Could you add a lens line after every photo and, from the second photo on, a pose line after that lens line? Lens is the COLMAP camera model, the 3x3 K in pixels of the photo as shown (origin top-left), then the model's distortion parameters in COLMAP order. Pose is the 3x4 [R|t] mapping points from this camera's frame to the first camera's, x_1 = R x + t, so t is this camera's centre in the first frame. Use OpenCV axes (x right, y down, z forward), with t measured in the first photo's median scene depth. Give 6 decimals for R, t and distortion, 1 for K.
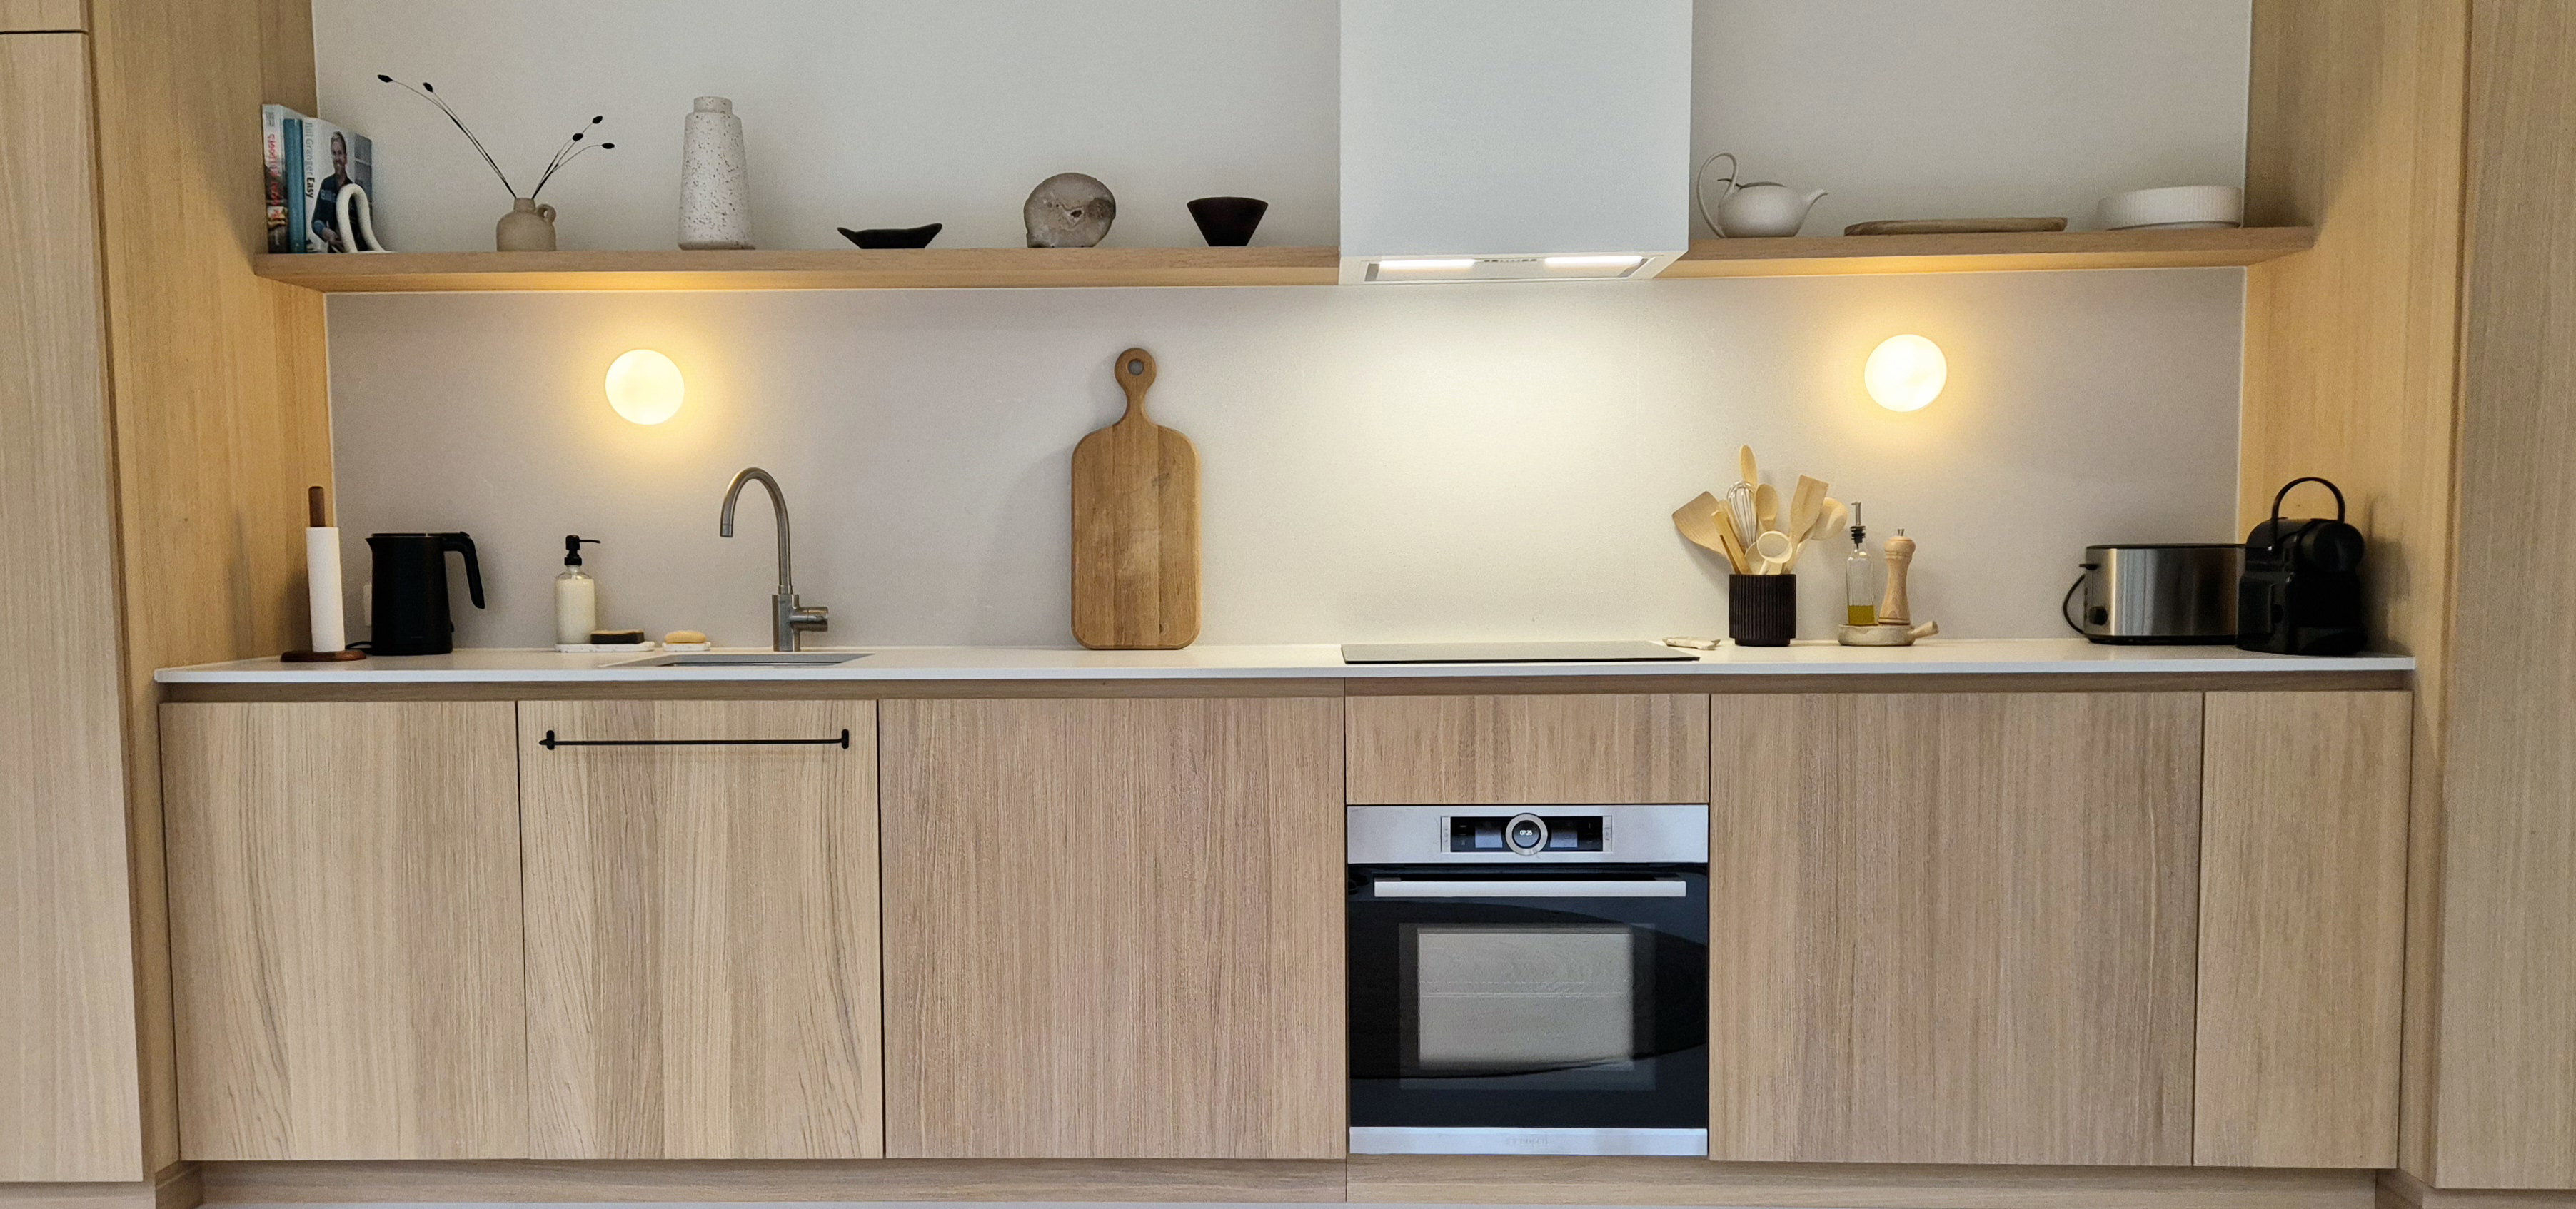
lens RADIAL K [[1962.6, 0, 1288.7], [0, 1962.6, 691.5], [0, 0, 1]] dist [0.043530, -0.001365]
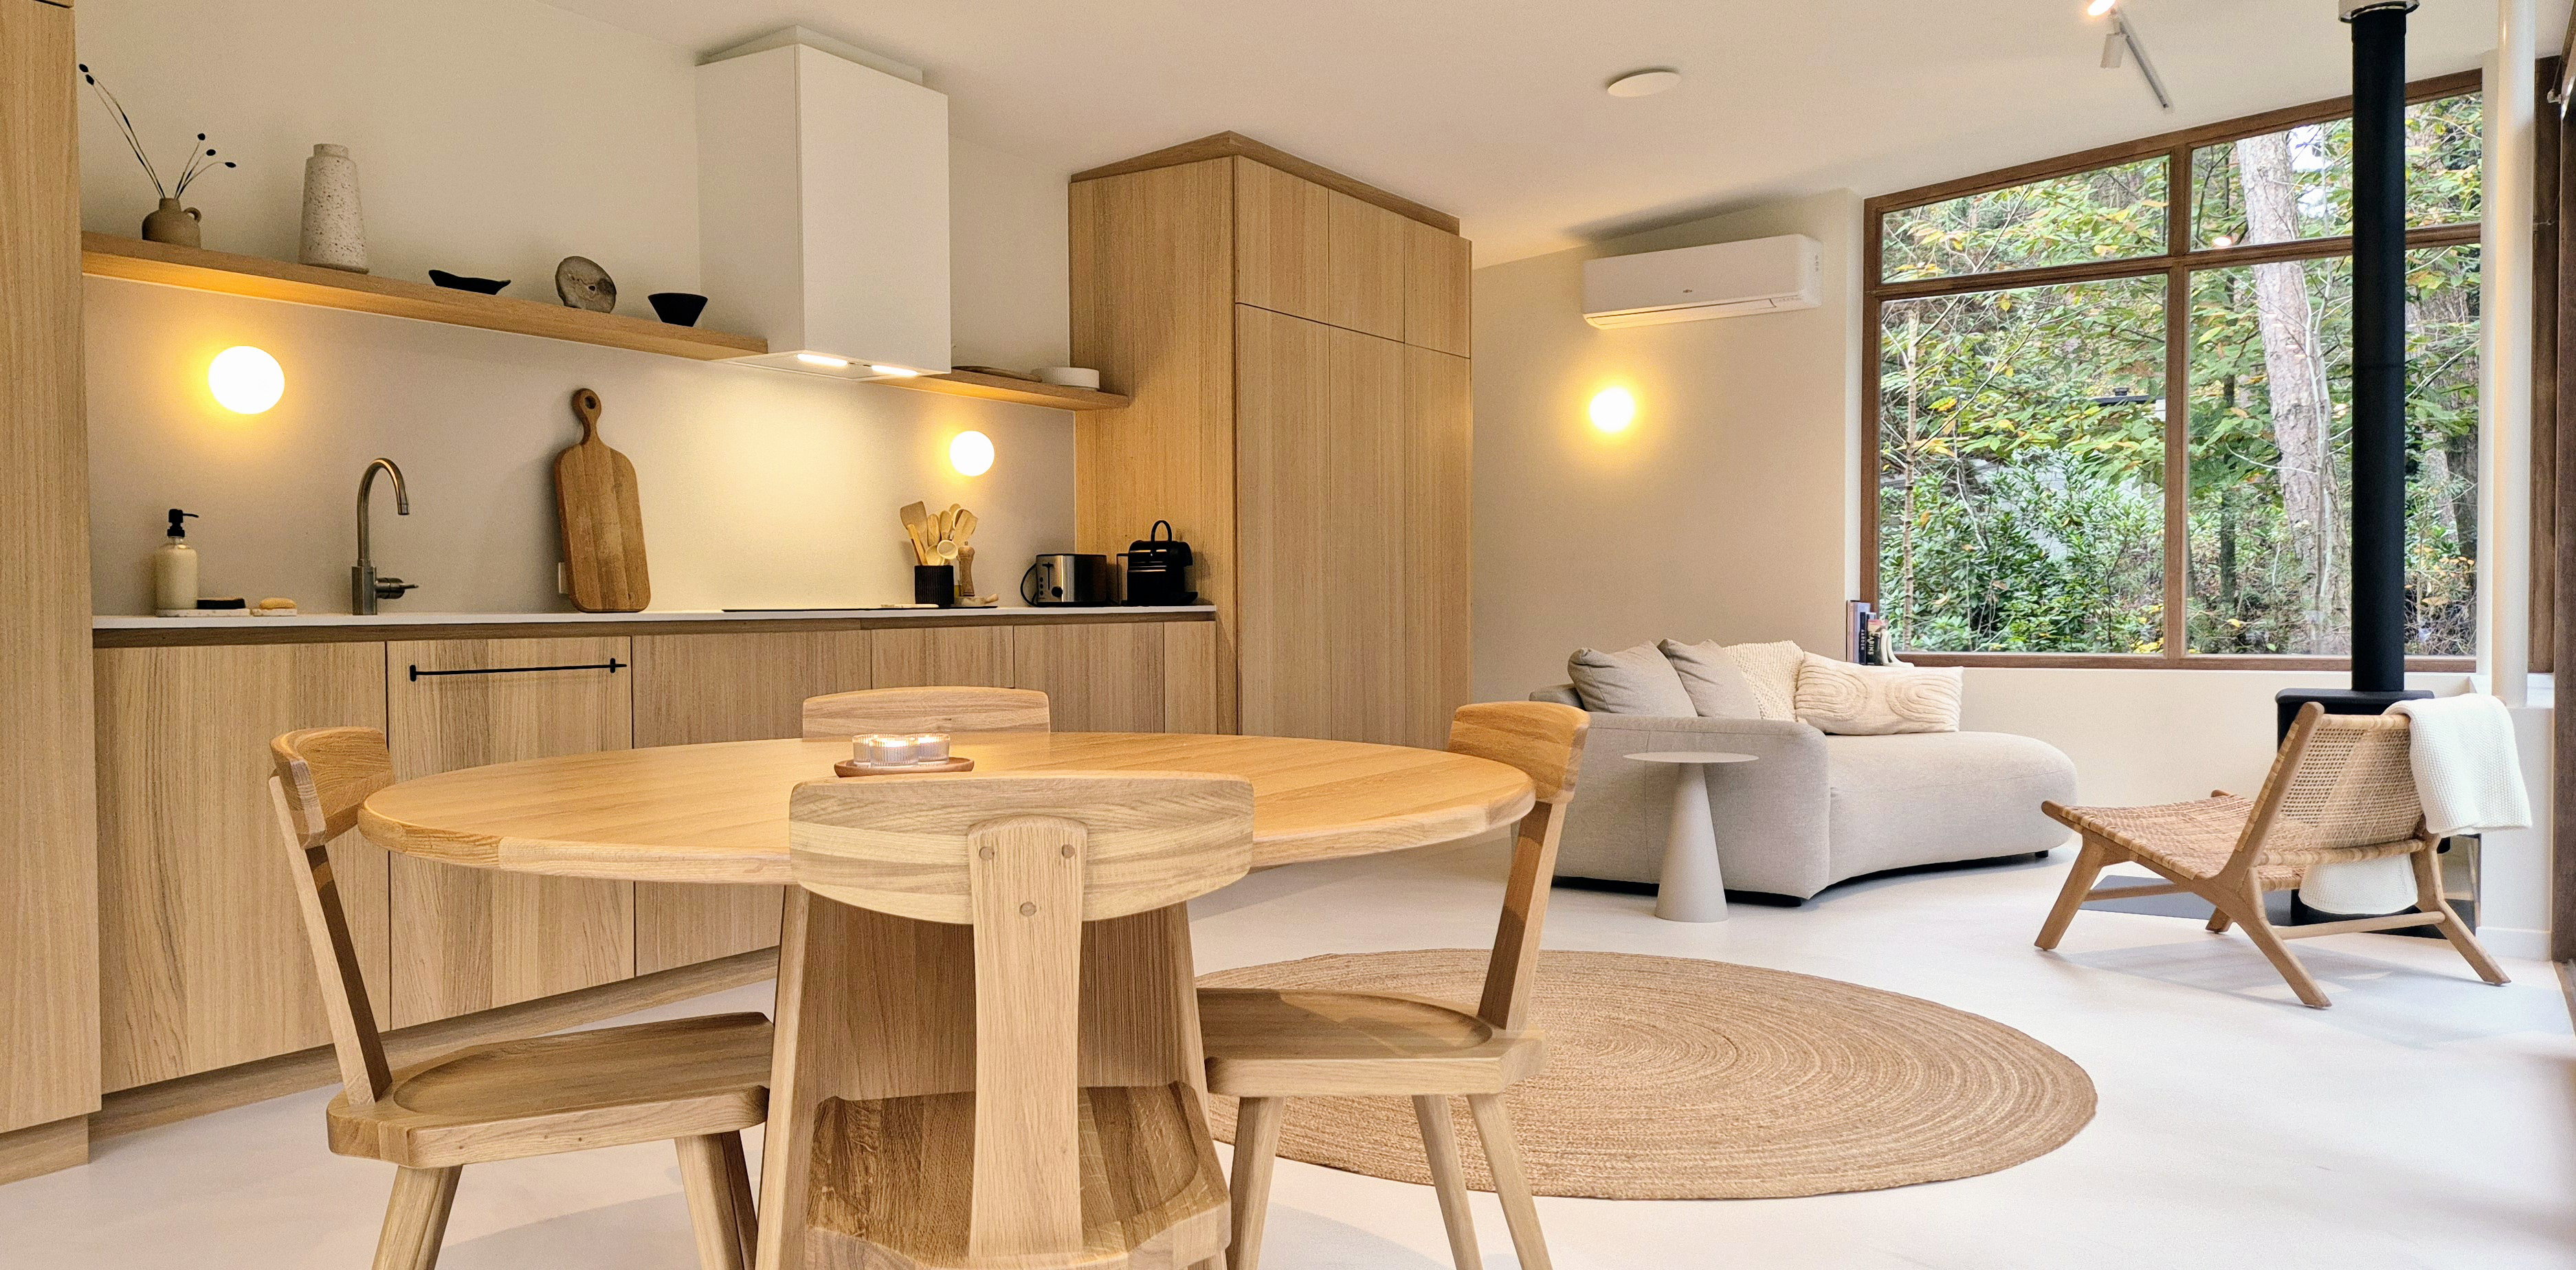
lens RADIAL K [[1812.0, 0, 1285.5], [0, 1812.0, 666.2], [0, 0, 1]] dist [0.000009, -0.001728]
pose [[0.491172, -0.029470, 0.870564, -1.058077], [0.075243, 0.997127, -0.008697, 0.069306], [-0.867807, 0.069775, 0.491978, -0.008961]]
